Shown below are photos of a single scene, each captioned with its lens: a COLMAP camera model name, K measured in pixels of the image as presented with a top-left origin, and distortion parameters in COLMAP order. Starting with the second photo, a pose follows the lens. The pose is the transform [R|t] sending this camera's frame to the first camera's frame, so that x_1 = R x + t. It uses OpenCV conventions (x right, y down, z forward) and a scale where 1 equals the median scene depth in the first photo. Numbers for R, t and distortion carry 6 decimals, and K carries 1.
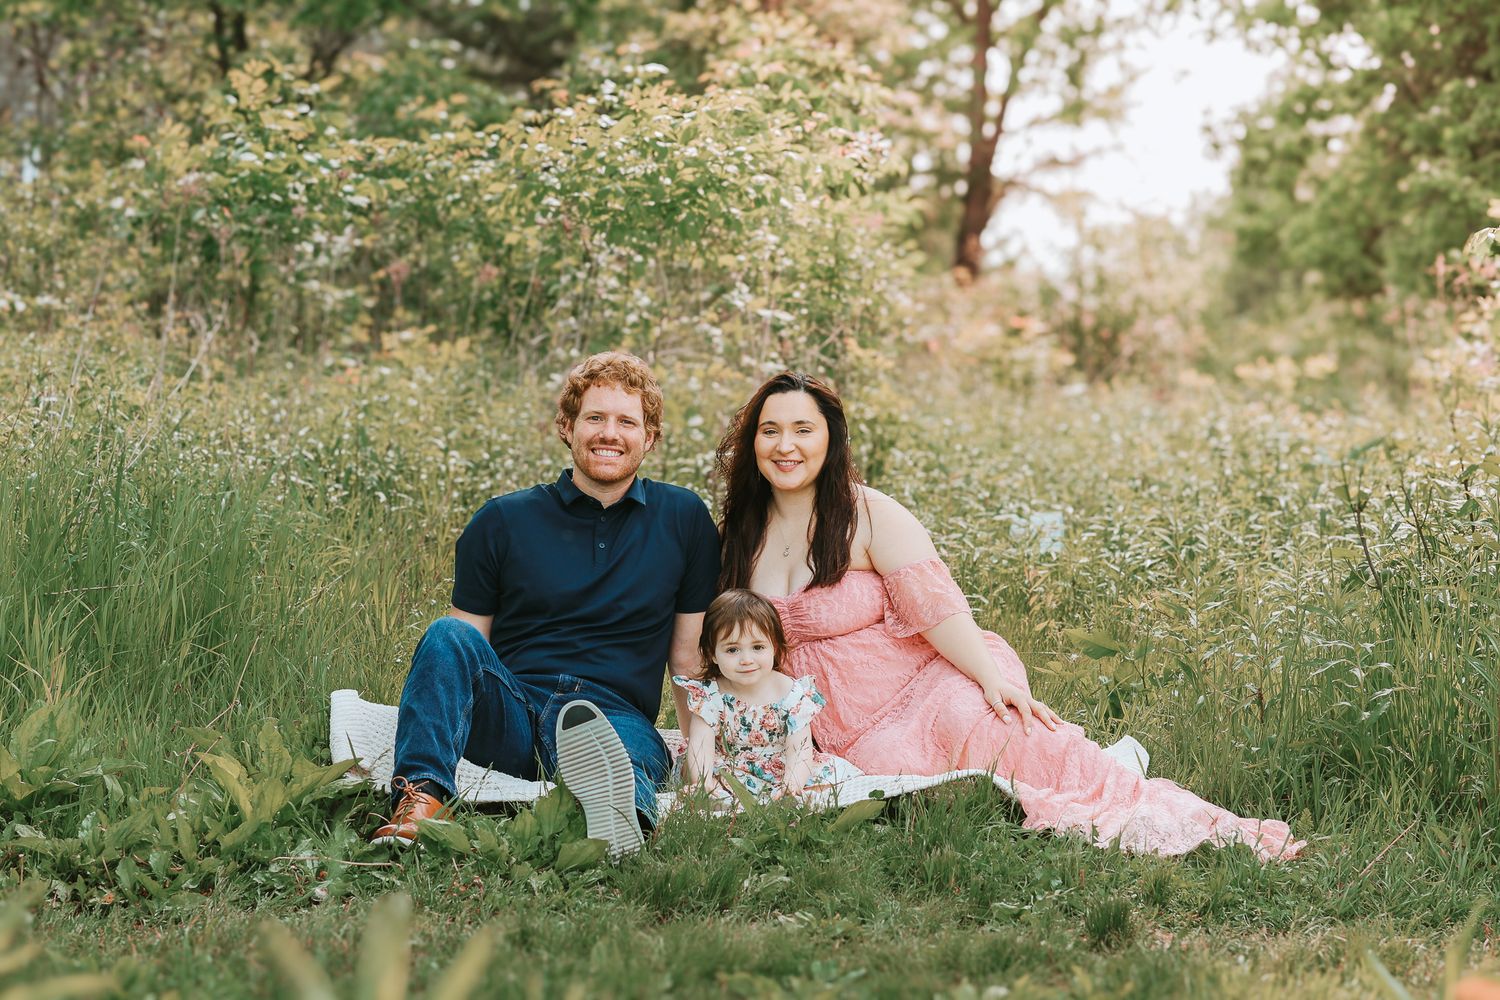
lens RADIAL K [[3443.7, 0, 750.0], [0, 3443.7, 500.0], [0, 0, 1]] dist [0.184902, -0.039083]
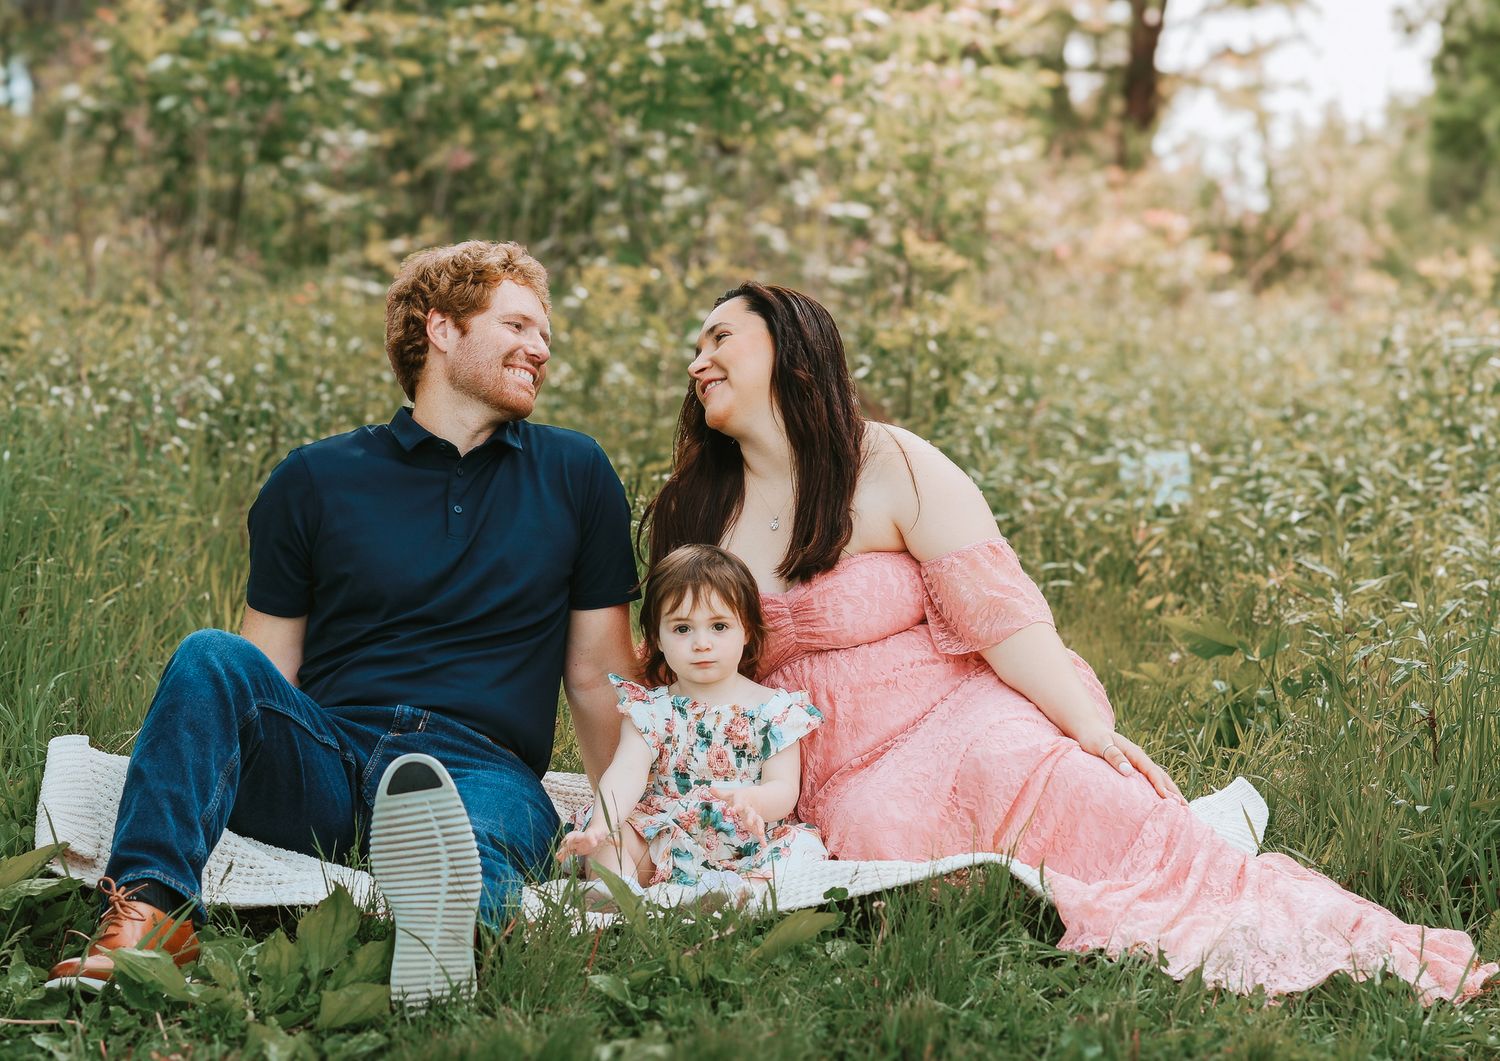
lens RADIAL K [[3498.5, 0, 750.0], [0, 3498.5, 530.5], [0, 0, 1]] dist [0.103206, 0.374123]
pose [[0.998279, -0.013593, -0.057051, 0.039827], [0.015143, 0.999525, 0.026825, -0.001308], [0.056660, -0.027642, 0.998011, 0.225223]]
